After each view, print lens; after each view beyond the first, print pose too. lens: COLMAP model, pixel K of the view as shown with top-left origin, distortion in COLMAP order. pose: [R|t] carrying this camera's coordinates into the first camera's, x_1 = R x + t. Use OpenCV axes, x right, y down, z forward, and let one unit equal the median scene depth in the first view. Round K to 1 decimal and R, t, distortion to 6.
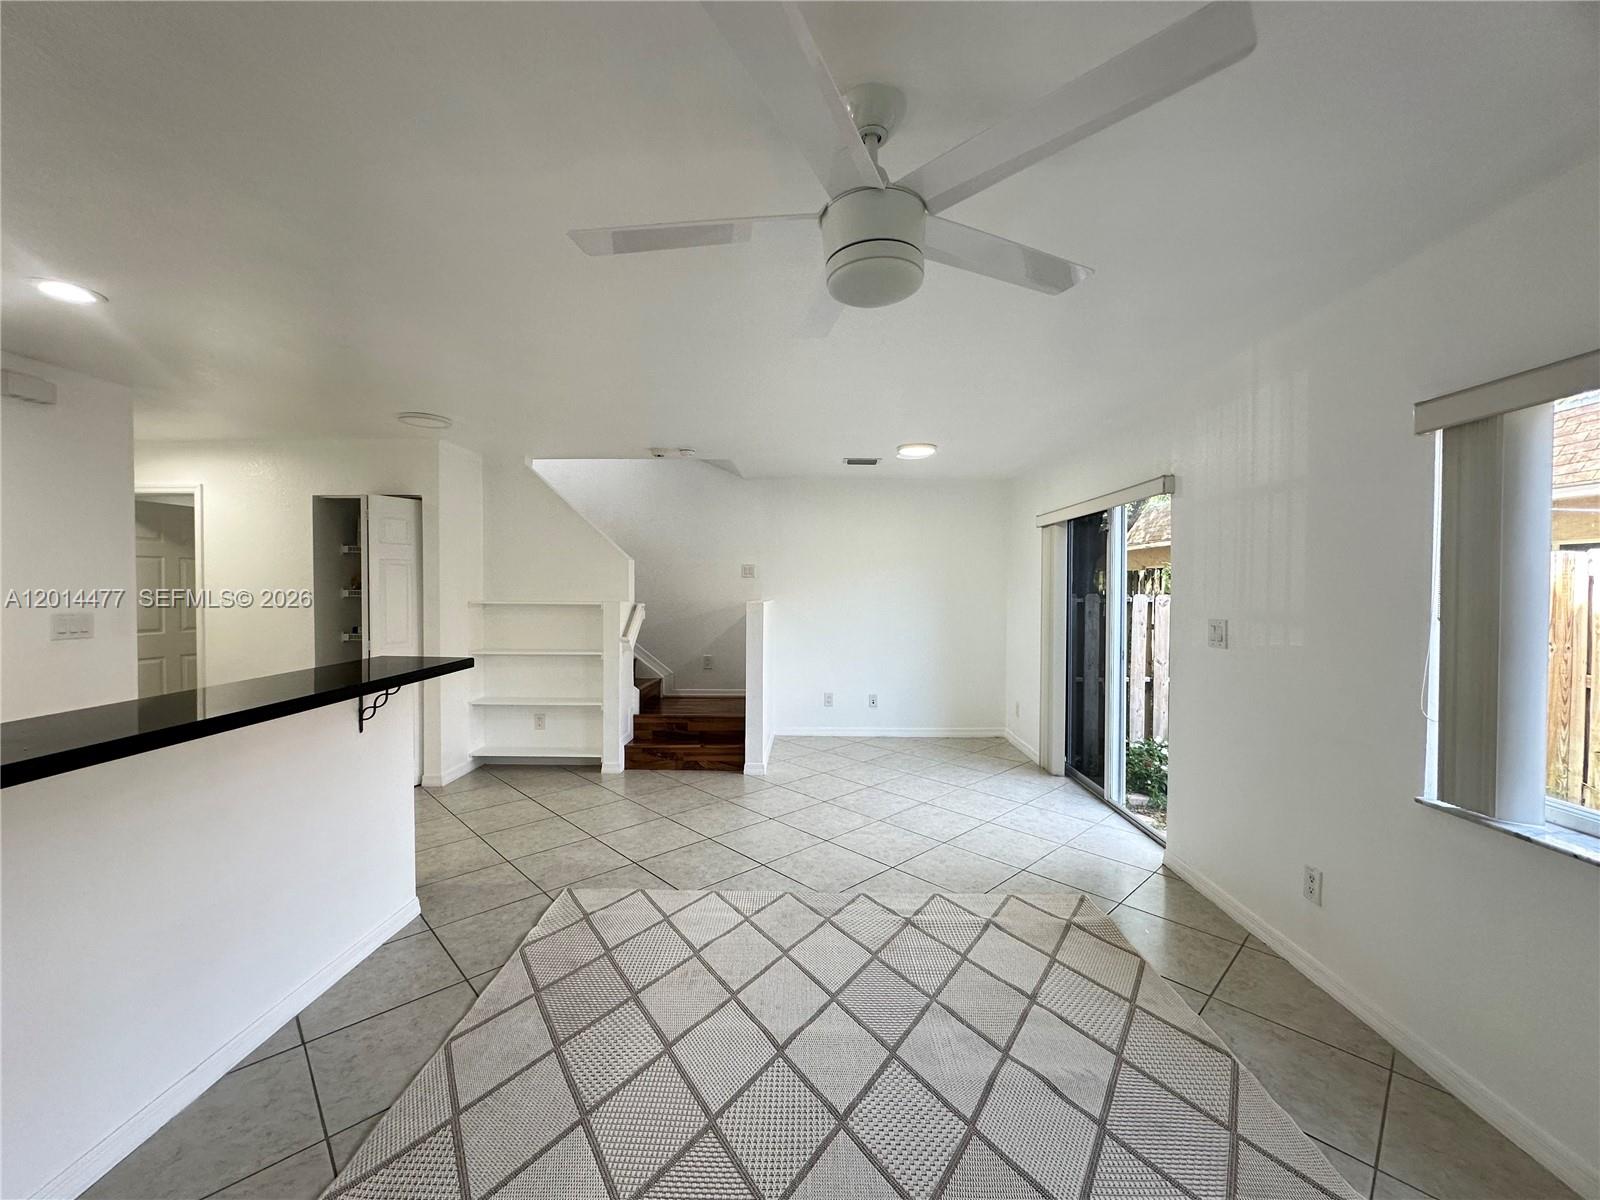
lens RADIAL K [[637.9, 0, 799.0], [0, 637.9, 599.4], [0, 0, 1]] dist [-0.002741, 0.000243]
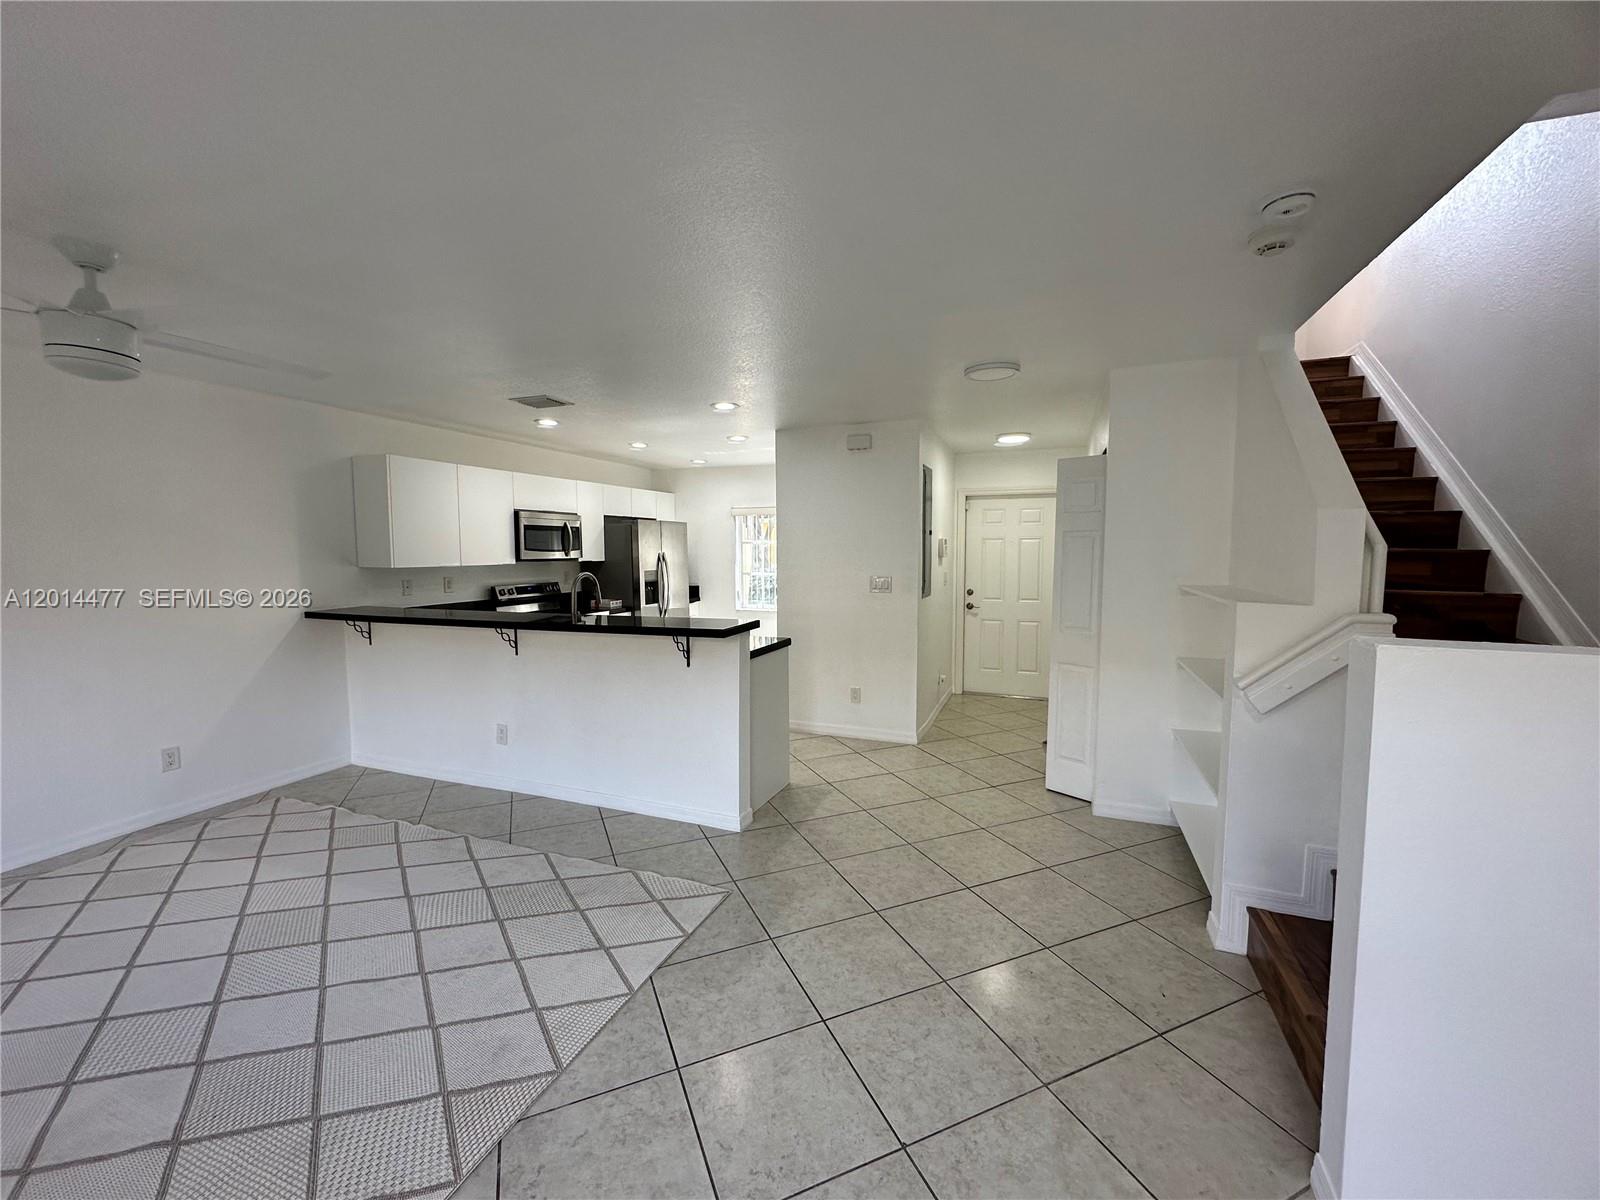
lens RADIAL K [[637.9, 0, 799.0], [0, 637.9, 599.4], [0, 0, 1]] dist [-0.002741, 0.000243]
pose [[-0.349387, 0.071972, -0.934210, 0.369560], [-0.017242, 0.996383, 0.083210, -0.042950], [0.936820, 0.045180, -0.346883, 1.171063]]
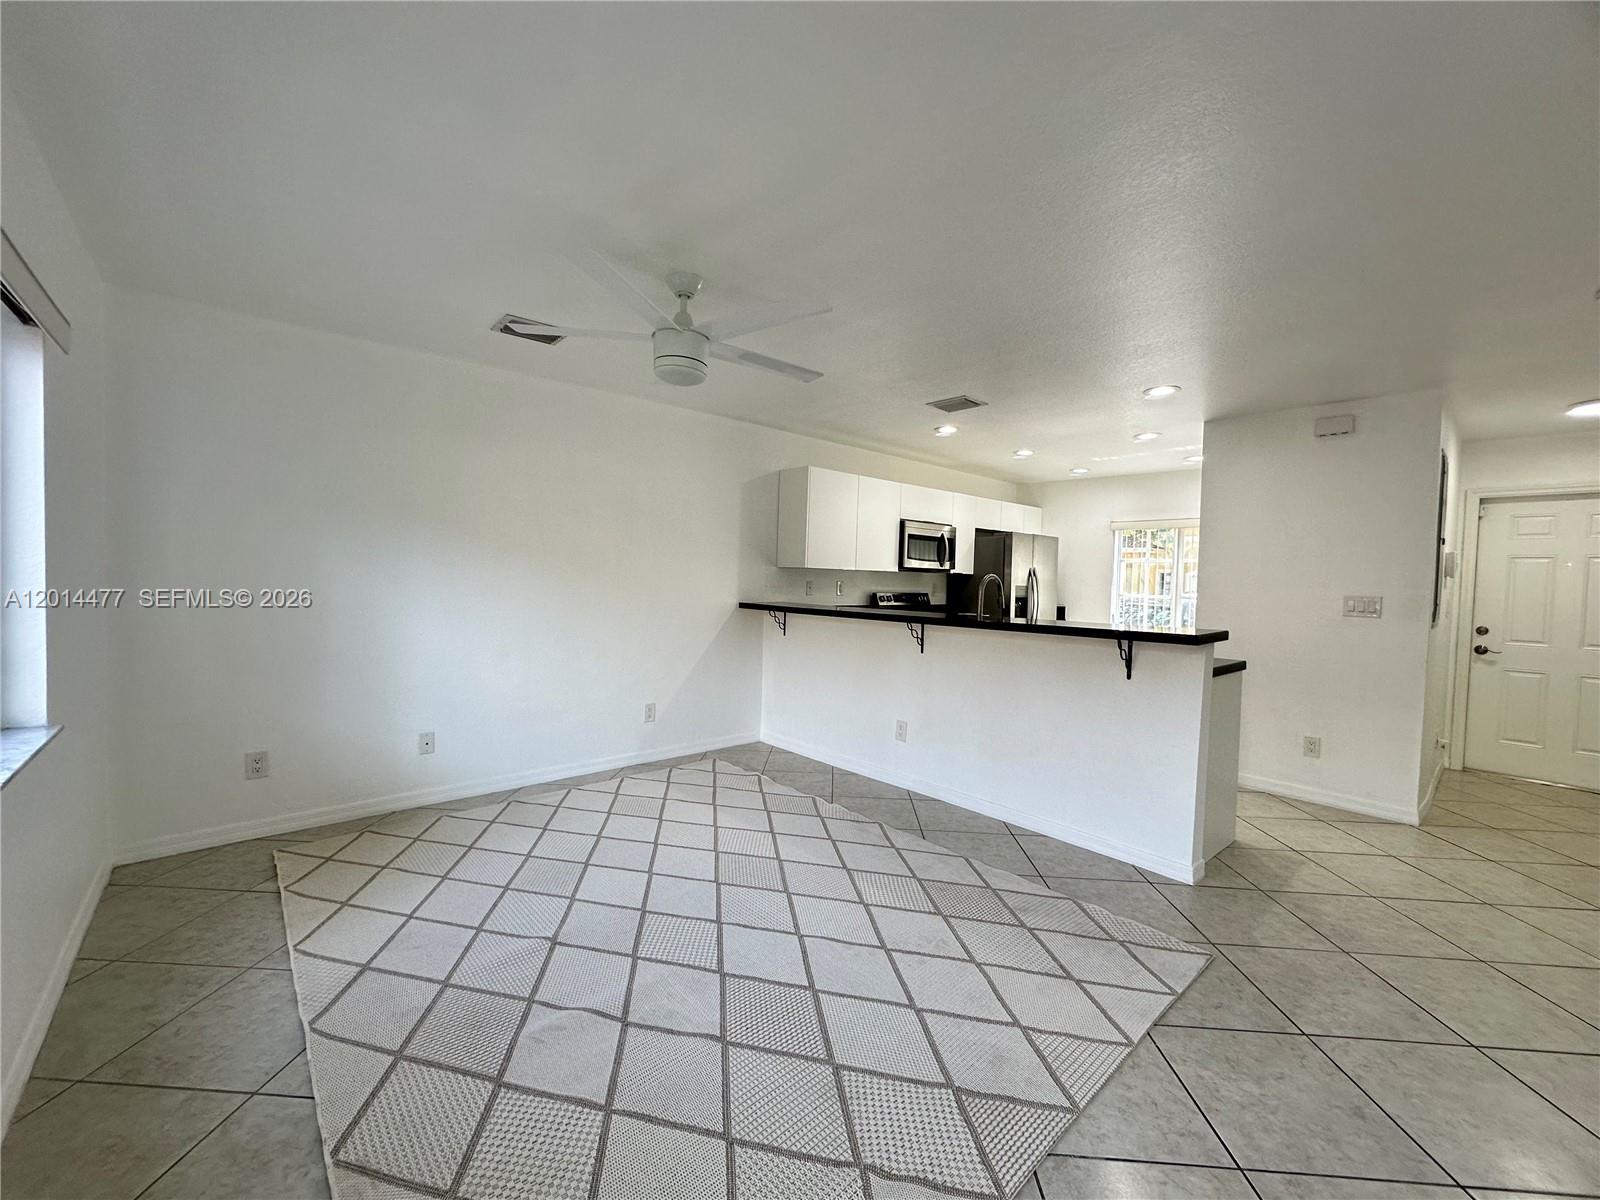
lens RADIAL K [[637.9, 0, 799.0], [0, 637.9, 599.4], [0, 0, 1]] dist [-0.002741, 0.000243]
pose [[-0.735188, -0.001026, -0.677863, 0.424241], [-0.044645, 0.997901, 0.046910, 0.017047], [0.676392, 0.064751, -0.733690, 0.999459]]
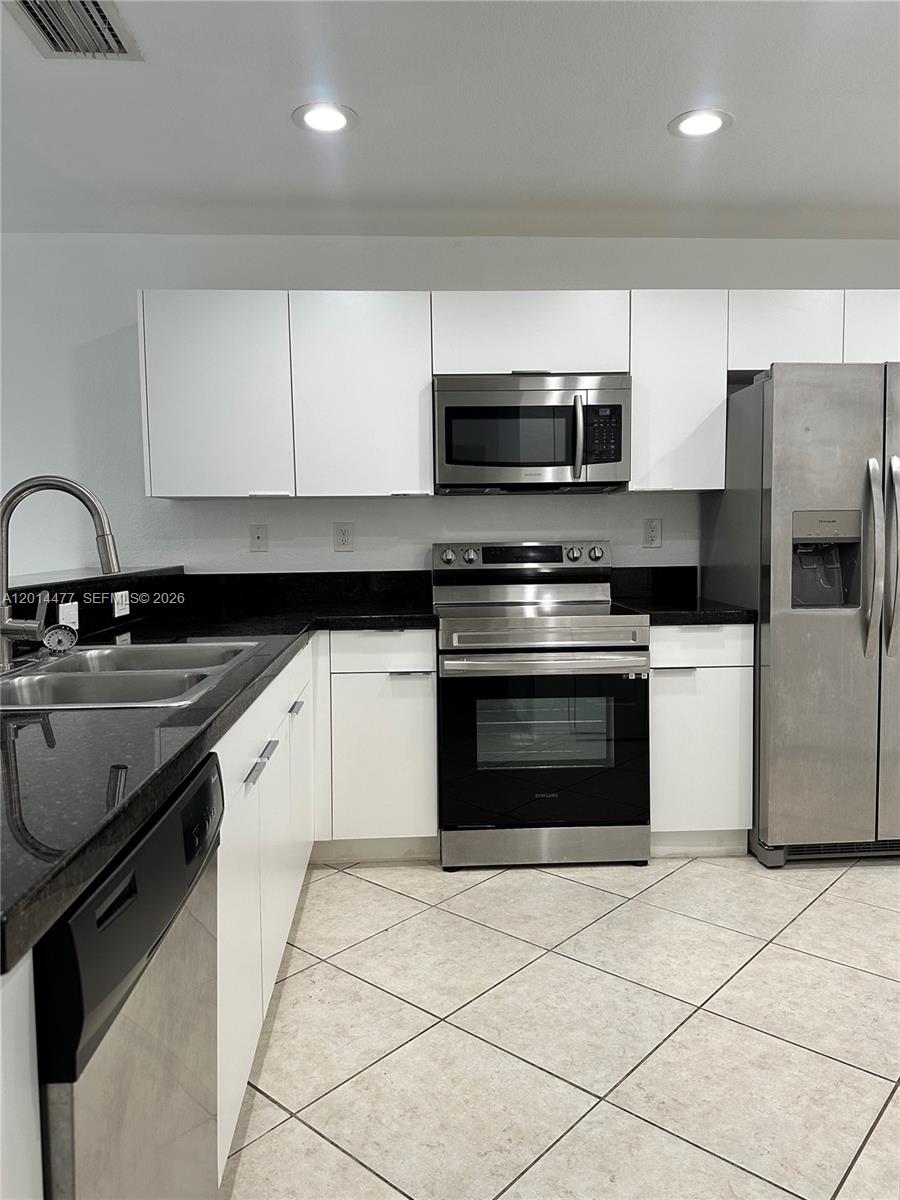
lens RADIAL K [[835.6, 0, 450.0], [0, 835.6, 600.0], [0, 0, 1]] dist [0.143476, -0.267359]
pose [[-0.997275, 0.014955, -0.072237, -0.771741], [0.007851, 0.995191, 0.097640, 0.037043], [0.073350, 0.096807, -0.992597, 0.945765]]
